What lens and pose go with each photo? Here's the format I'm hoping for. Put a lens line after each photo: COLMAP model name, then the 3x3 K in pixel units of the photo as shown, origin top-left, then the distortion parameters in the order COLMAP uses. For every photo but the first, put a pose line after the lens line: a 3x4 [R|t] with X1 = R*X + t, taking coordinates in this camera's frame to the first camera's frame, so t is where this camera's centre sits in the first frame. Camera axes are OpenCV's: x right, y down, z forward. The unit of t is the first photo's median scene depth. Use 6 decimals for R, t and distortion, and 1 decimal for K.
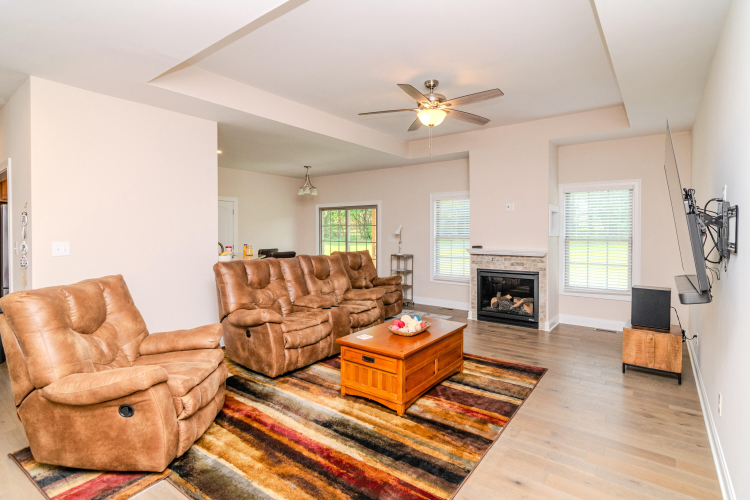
lens RADIAL K [[363.6, 0, 411.8], [0, 363.6, 233.6], [0, 0, 1]] dist [-0.002158, 0.000286]
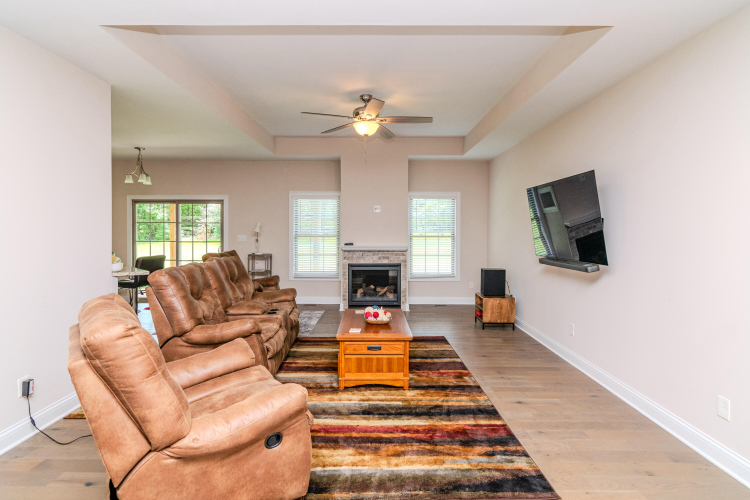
lens RADIAL K [[363.6, 0, 380.9], [0, 363.6, 231.8], [0, 0, 1]] dist [-0.002158, 0.000286]
pose [[0.808826, -0.003198, 0.588039, -0.669454], [0.000532, 0.999989, 0.004707, -0.009531], [-0.588048, -0.003495, 0.808819, 0.089902]]
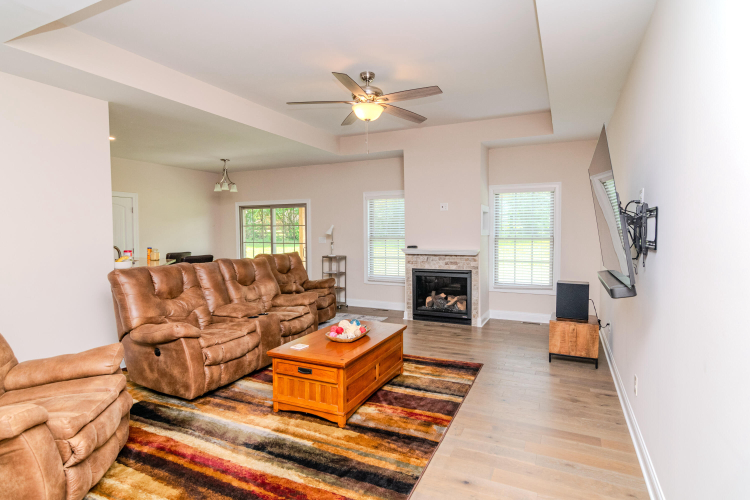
lens RADIAL K [[363.6, 0, 415.9], [0, 363.6, 242.9], [0, 0, 1]] dist [-0.002158, 0.000286]
pose [[0.978377, -0.011805, 0.206493, -0.027443], [0.006318, 0.999610, 0.027214, -0.001781], [-0.206734, -0.025321, 0.978070, 0.041949]]
